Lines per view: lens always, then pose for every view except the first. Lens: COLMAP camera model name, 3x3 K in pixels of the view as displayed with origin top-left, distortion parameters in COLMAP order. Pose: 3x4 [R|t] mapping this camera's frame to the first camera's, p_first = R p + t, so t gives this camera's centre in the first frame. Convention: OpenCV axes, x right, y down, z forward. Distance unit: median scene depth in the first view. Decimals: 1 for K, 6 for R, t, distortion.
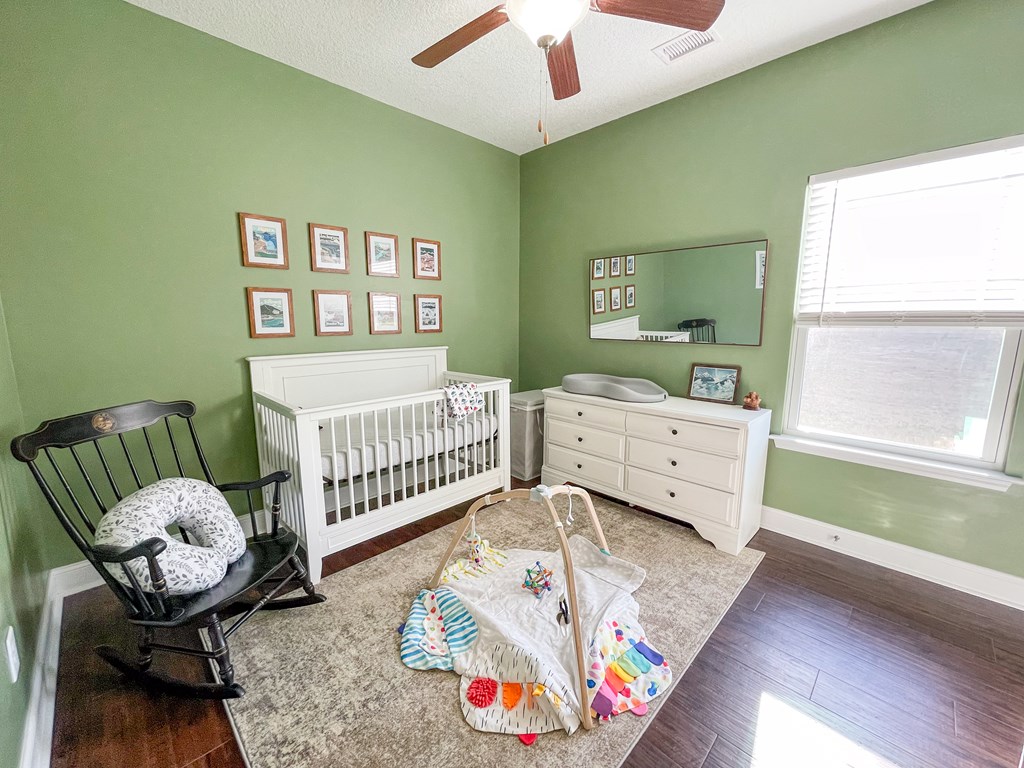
lens RADIAL K [[417.4, 0, 508.3], [0, 417.4, 382.2], [0, 0, 1]] dist [-0.001411, 0.002301]
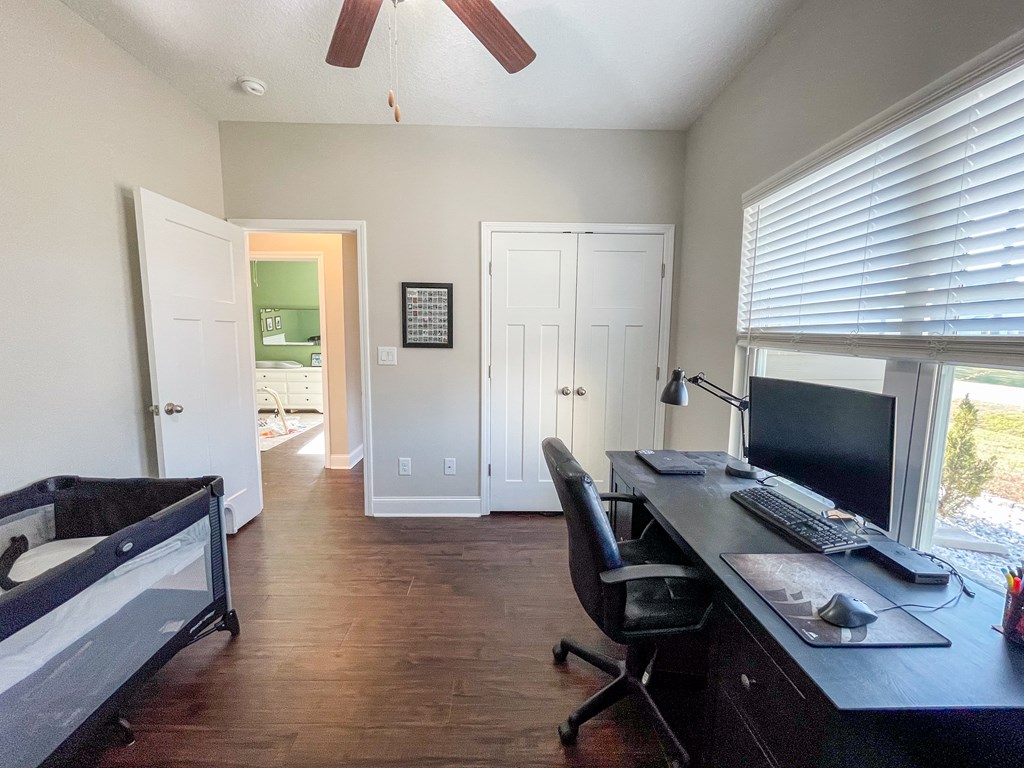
lens RADIAL K [[417.4, 0, 508.3], [0, 417.4, 382.2], [0, 0, 1]] dist [-0.001411, 0.002301]
pose [[0.691789, -0.078107, 0.717863, -0.454509], [0.101684, 0.994764, 0.010245, 0.180761], [-0.714905, 0.065908, 0.696109, -1.290878]]
